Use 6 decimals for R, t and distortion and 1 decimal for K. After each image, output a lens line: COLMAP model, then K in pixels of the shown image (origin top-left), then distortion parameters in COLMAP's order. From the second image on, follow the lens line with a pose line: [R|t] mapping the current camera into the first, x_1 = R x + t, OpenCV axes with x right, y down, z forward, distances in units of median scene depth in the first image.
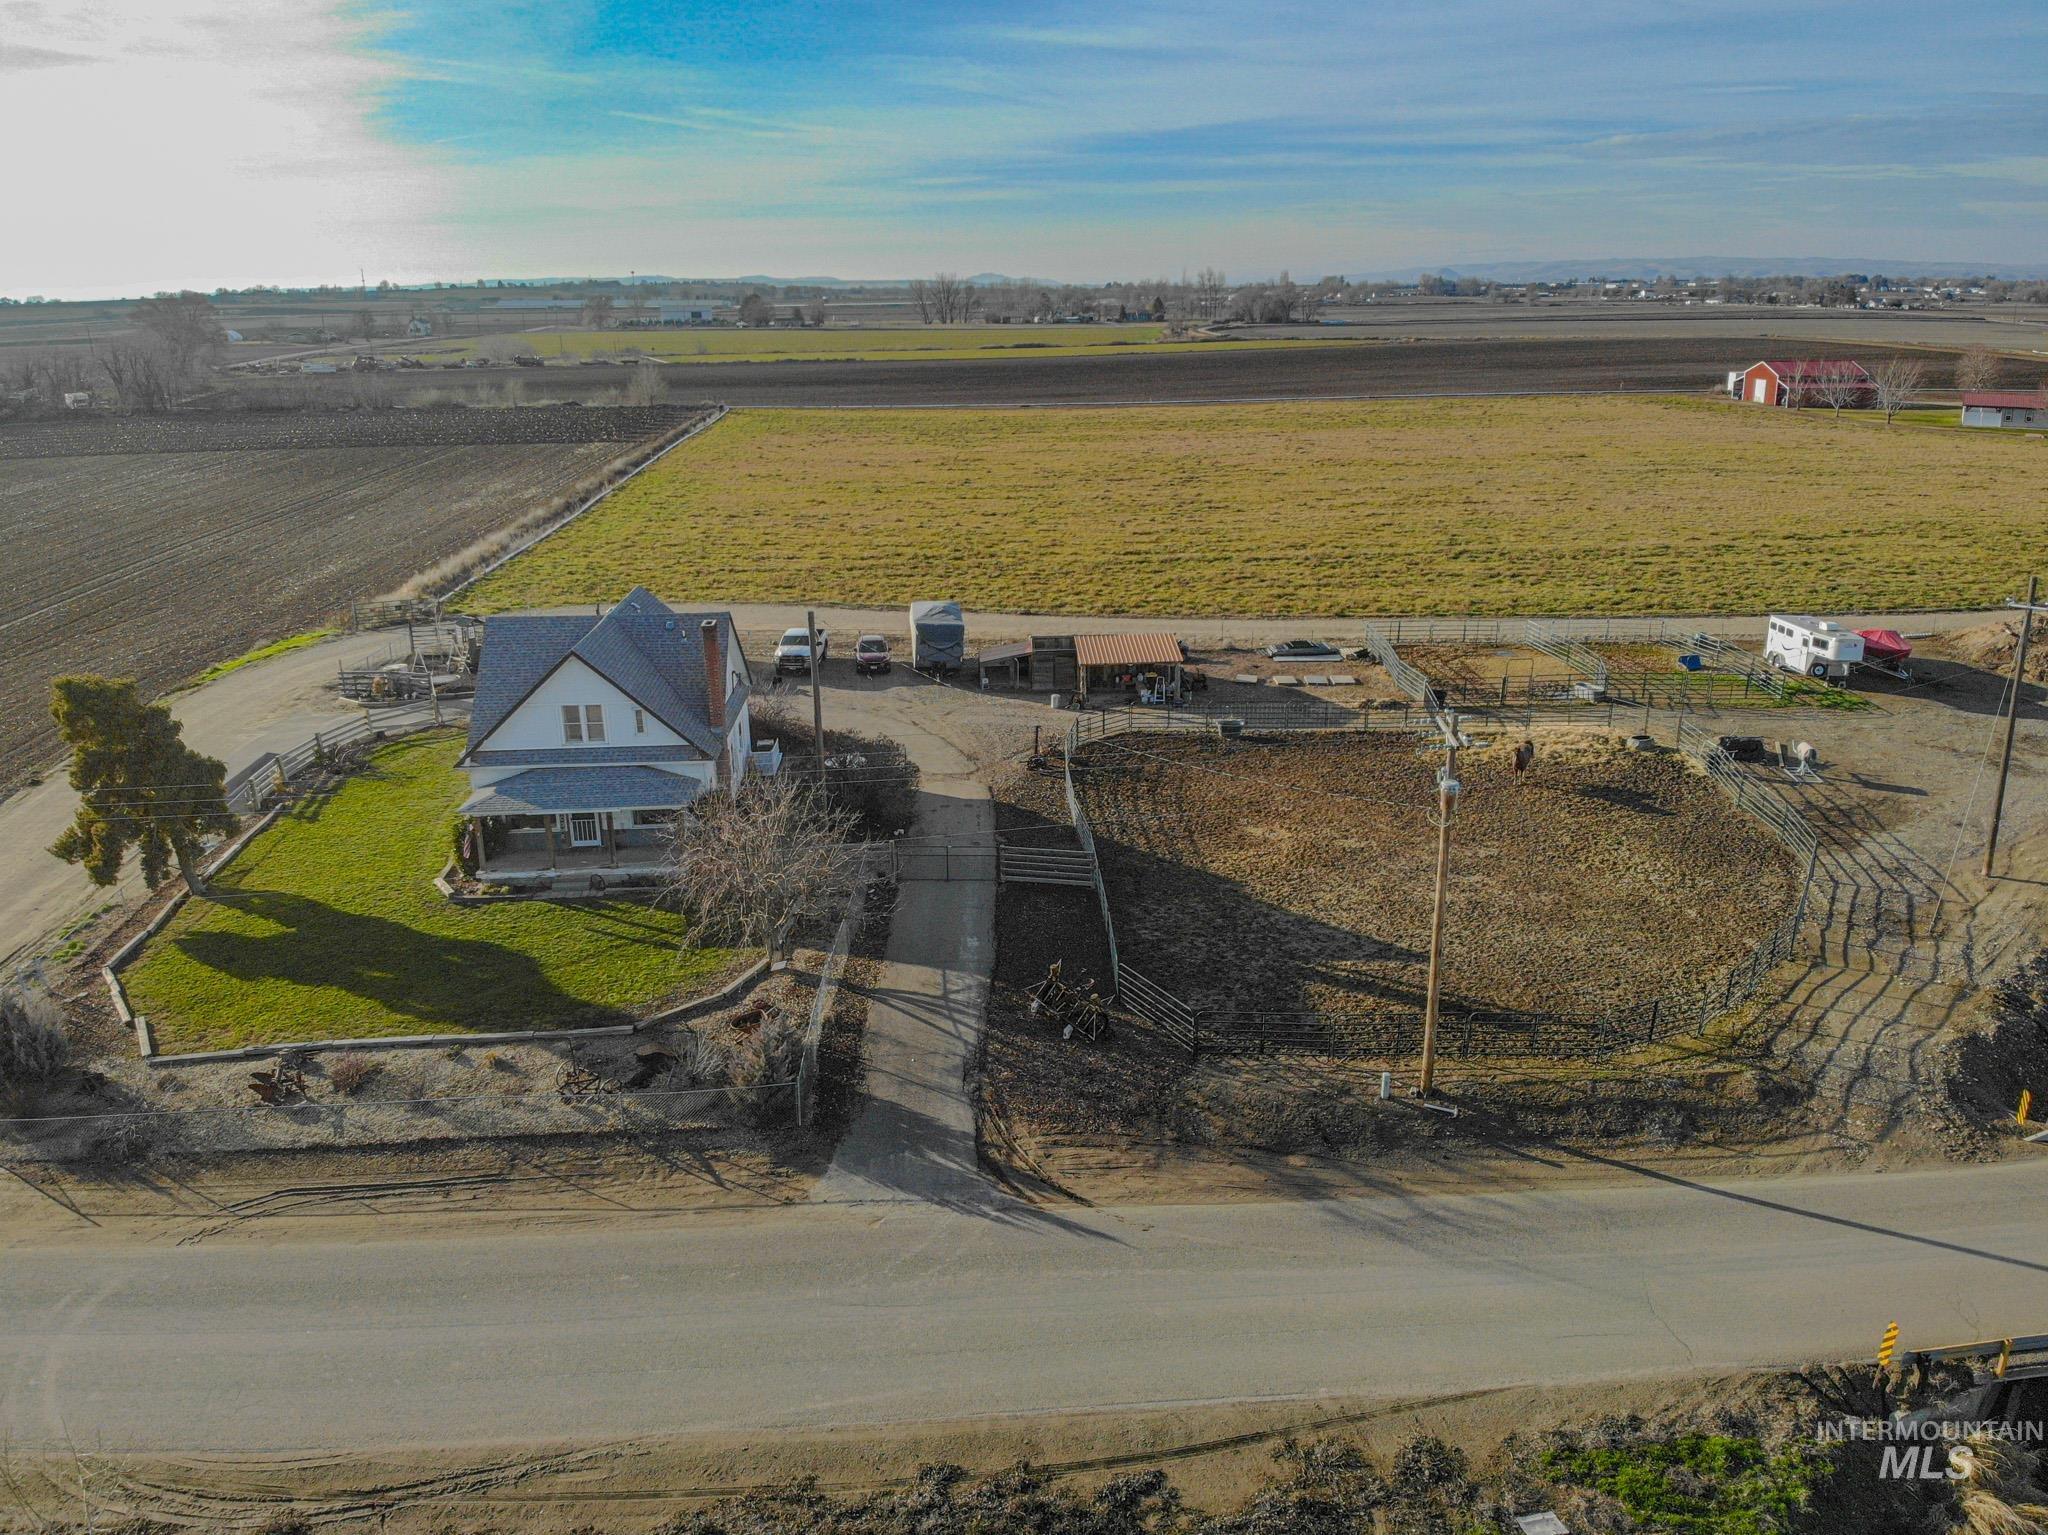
lens RADIAL K [[1563.7, 0, 1013.9], [0, 1563.7, 670.8], [0, 0, 1]] dist [0.095223, -0.199188]
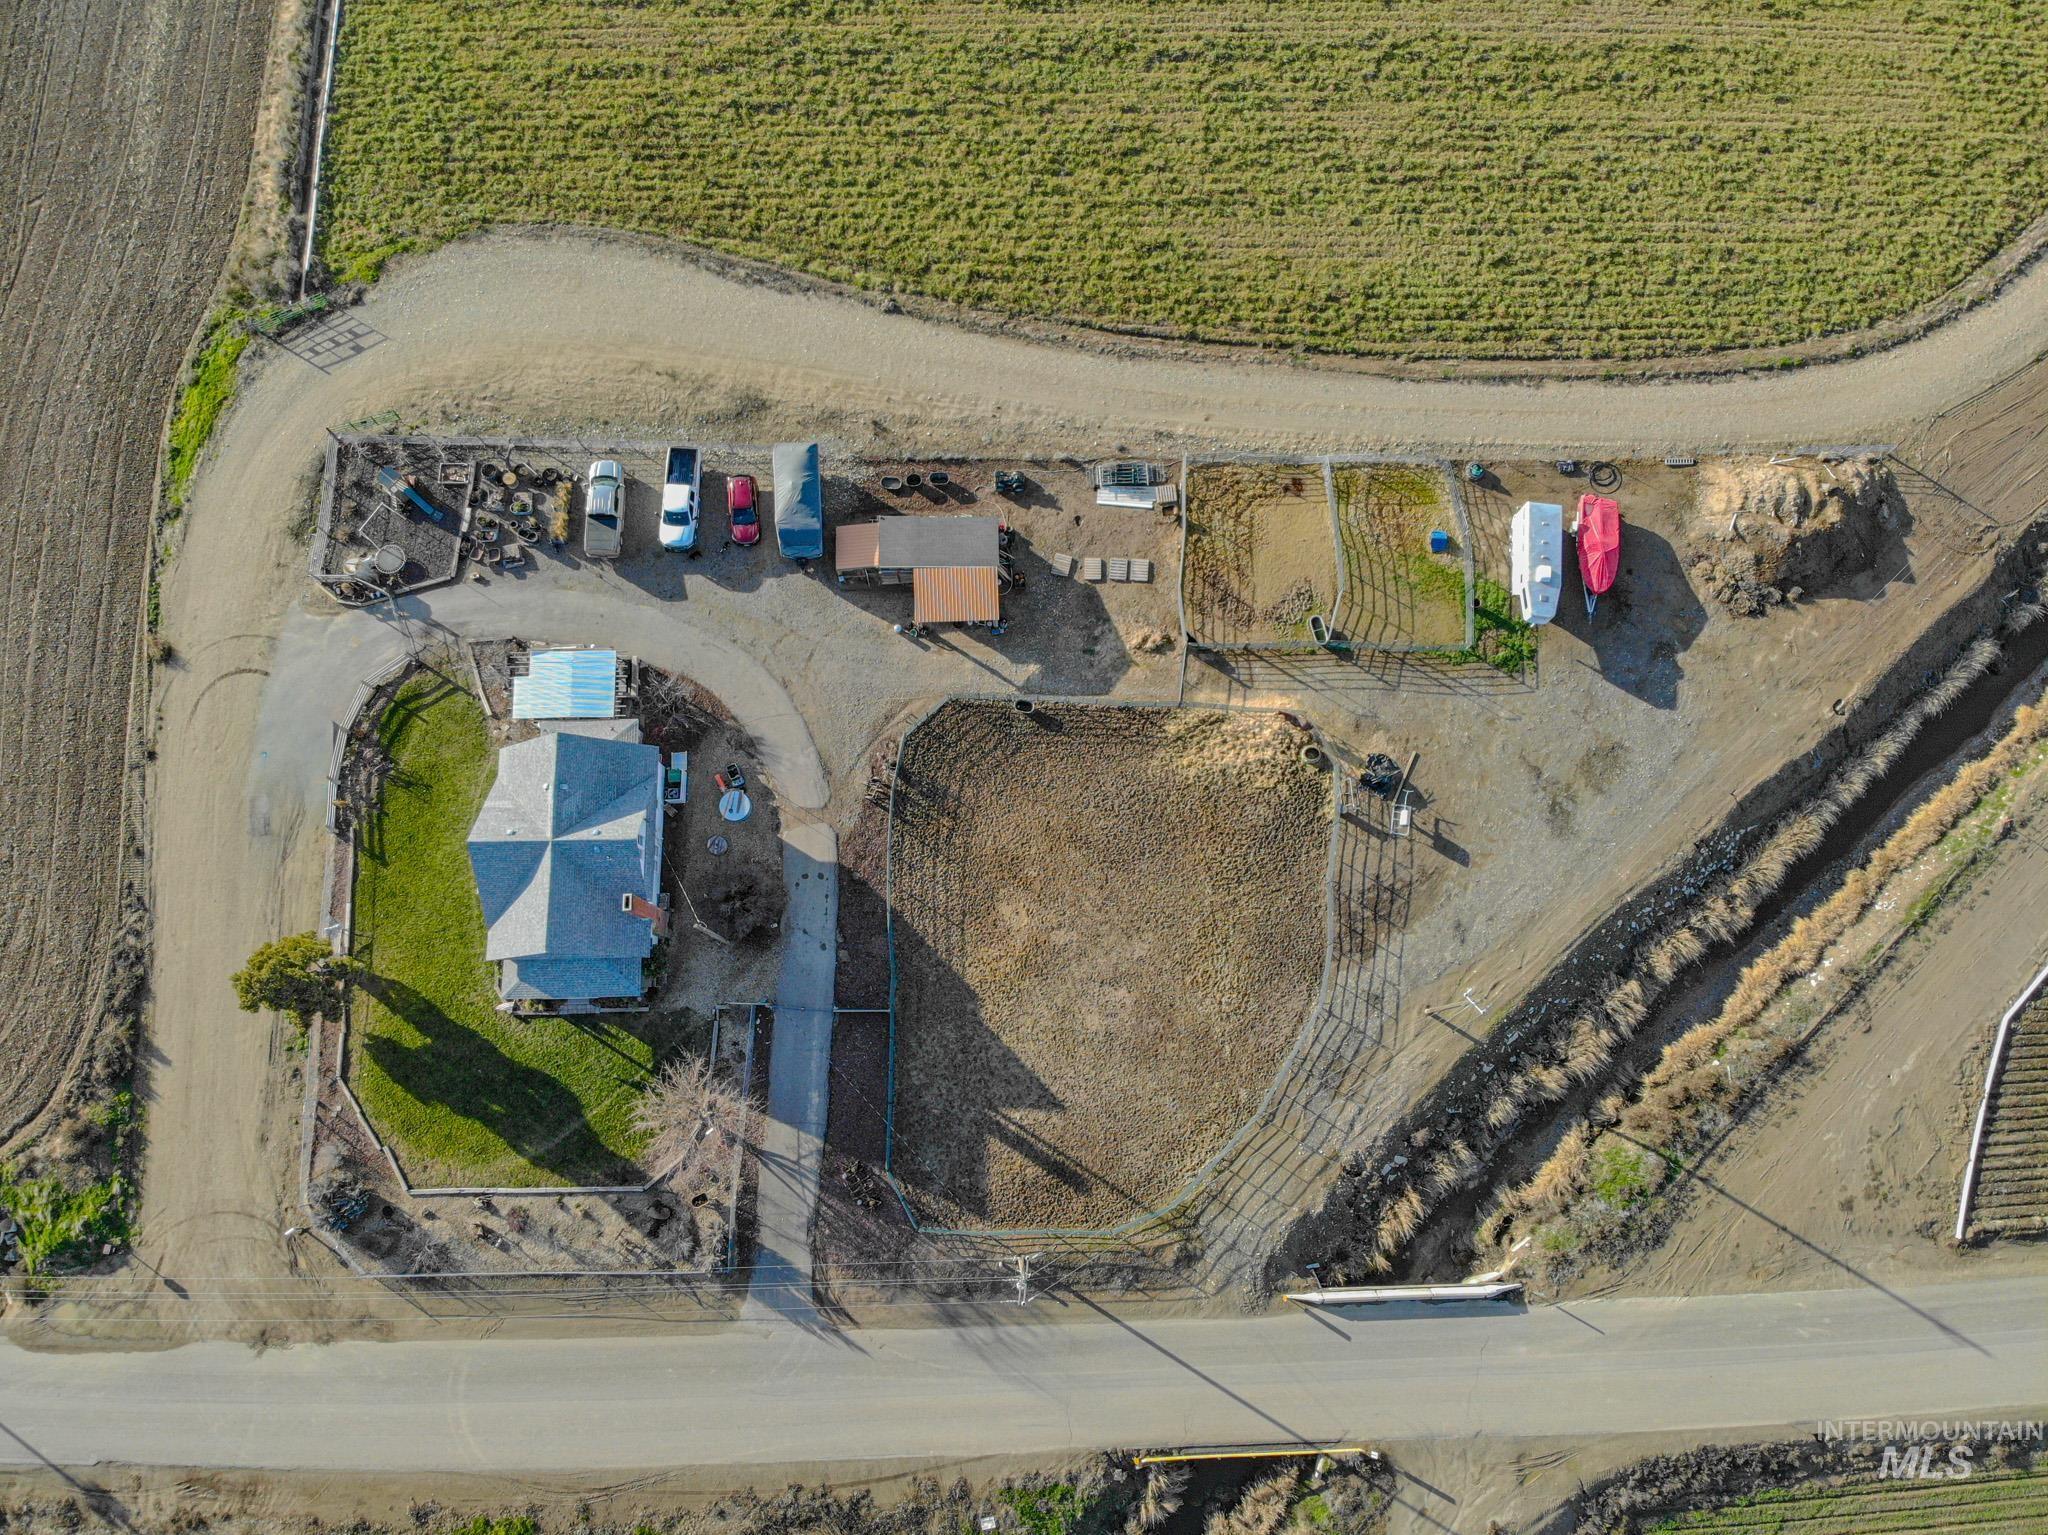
lens RADIAL K [[1528.9, 0, 1031.9], [0, 1528.9, 706.9], [0, 0, 1]] dist [0.086700, -0.213557]
pose [[0.999152, 0.033861, 0.023414, 0.189722], [-0.036016, 0.443485, 0.895558, -1.855512], [0.019941, -0.895642, 0.444329, 0.699438]]
